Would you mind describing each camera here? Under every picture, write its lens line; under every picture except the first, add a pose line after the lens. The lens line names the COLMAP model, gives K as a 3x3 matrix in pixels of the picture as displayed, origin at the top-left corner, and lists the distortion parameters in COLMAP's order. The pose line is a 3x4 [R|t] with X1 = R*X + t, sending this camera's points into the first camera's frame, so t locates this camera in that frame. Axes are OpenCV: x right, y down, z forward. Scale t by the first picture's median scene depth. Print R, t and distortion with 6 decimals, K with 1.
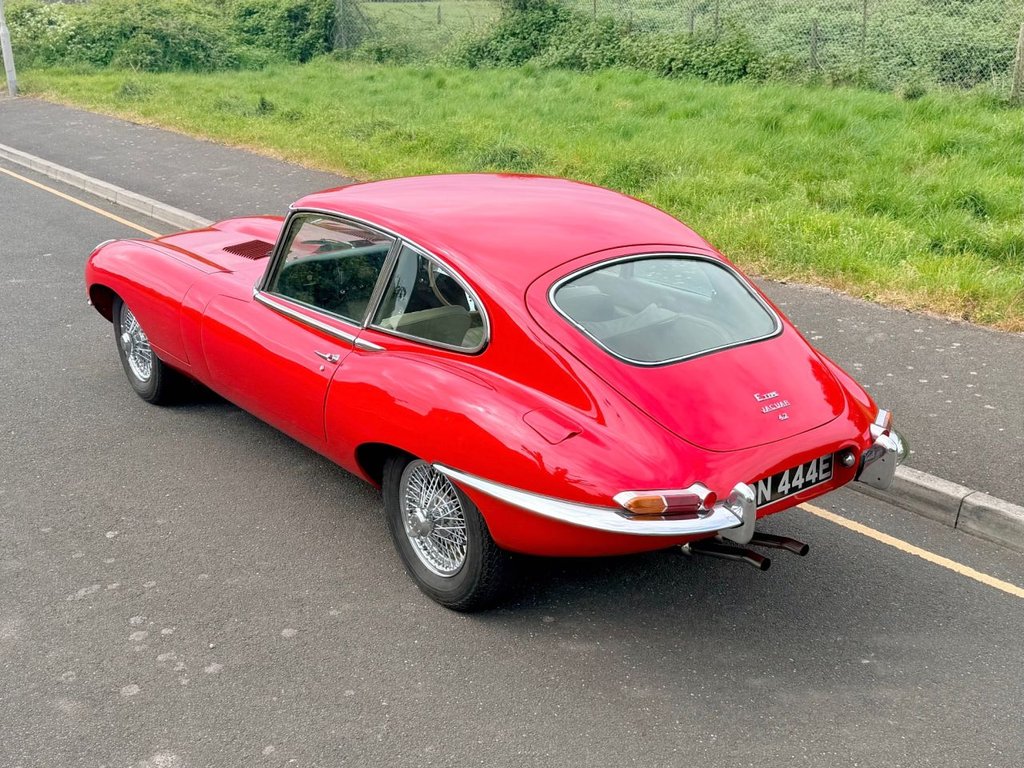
lens RADIAL K [[1159.0, 0, 516.6], [0, 1159.0, 389.2], [0, 0, 1]] dist [0.027626, 0.000000]
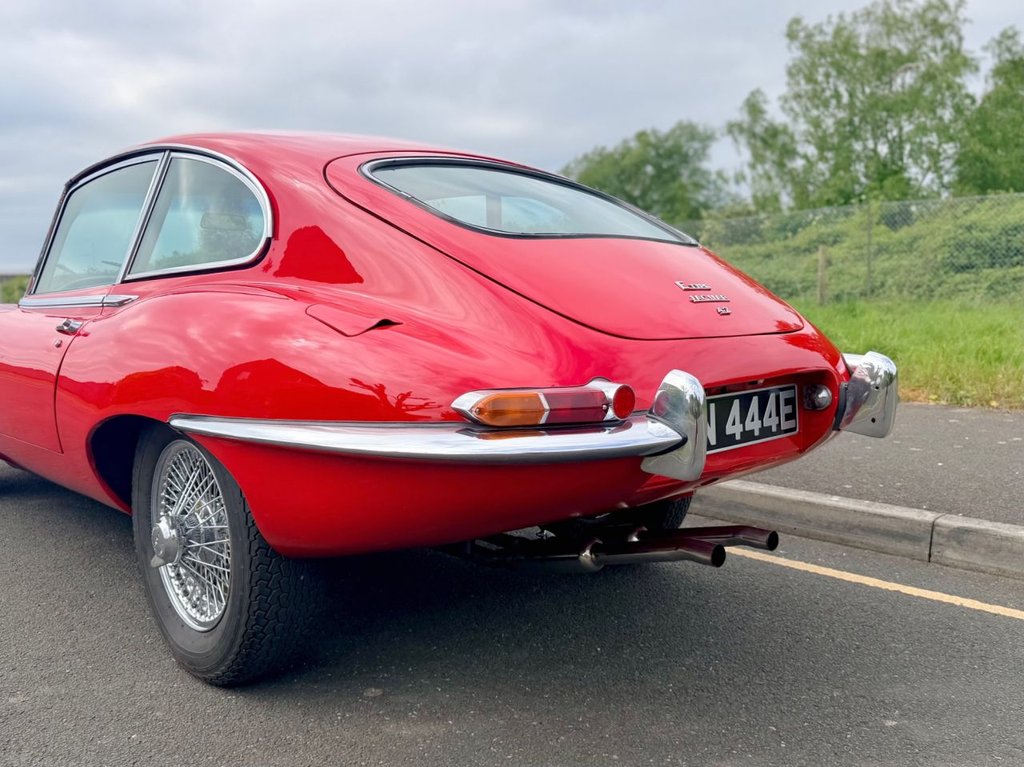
lens RADIAL K [[885.0, 0, 521.7], [0, 885.0, 364.1], [0, 0, 1]] dist [0.008310, -0.004231]
pose [[0.995379, -0.021810, 0.093519, 0.065767], [0.045846, 0.963642, -0.263234, 0.157964], [-0.084378, 0.266305, 0.960188, 0.496050]]
